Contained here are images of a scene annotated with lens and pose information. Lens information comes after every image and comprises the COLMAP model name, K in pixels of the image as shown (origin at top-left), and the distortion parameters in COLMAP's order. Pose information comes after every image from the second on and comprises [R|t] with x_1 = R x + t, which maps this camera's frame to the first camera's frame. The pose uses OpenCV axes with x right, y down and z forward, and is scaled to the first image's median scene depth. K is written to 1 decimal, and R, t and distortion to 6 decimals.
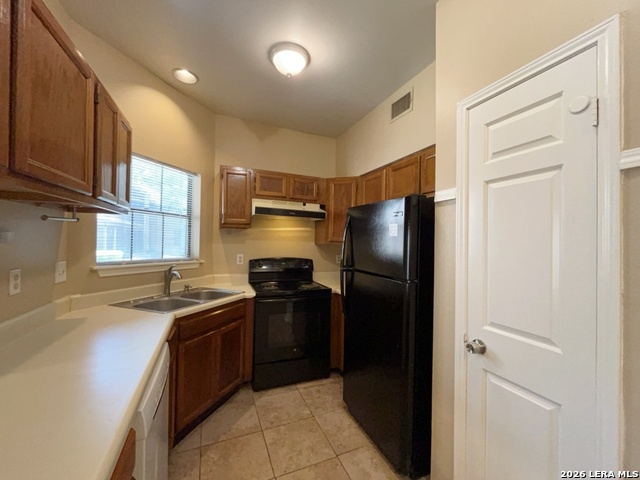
lens RADIAL K [[257.9, 0, 321.6], [0, 257.9, 240.9], [0, 0, 1]] dist [-0.002535, -0.000616]
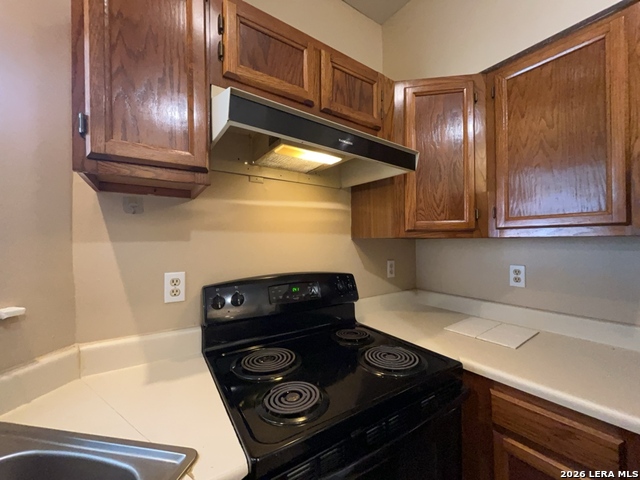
lens RADIAL K [[257.9, 0, 321.6], [0, 257.9, 240.9], [0, 0, 1]] dist [-0.002535, -0.000616]
pose [[0.979185, -0.023773, 0.201572, -0.191929], [0.024220, 0.999707, 0.000246, 0.015362], [-0.201519, 0.004641, 0.979474, 0.624278]]
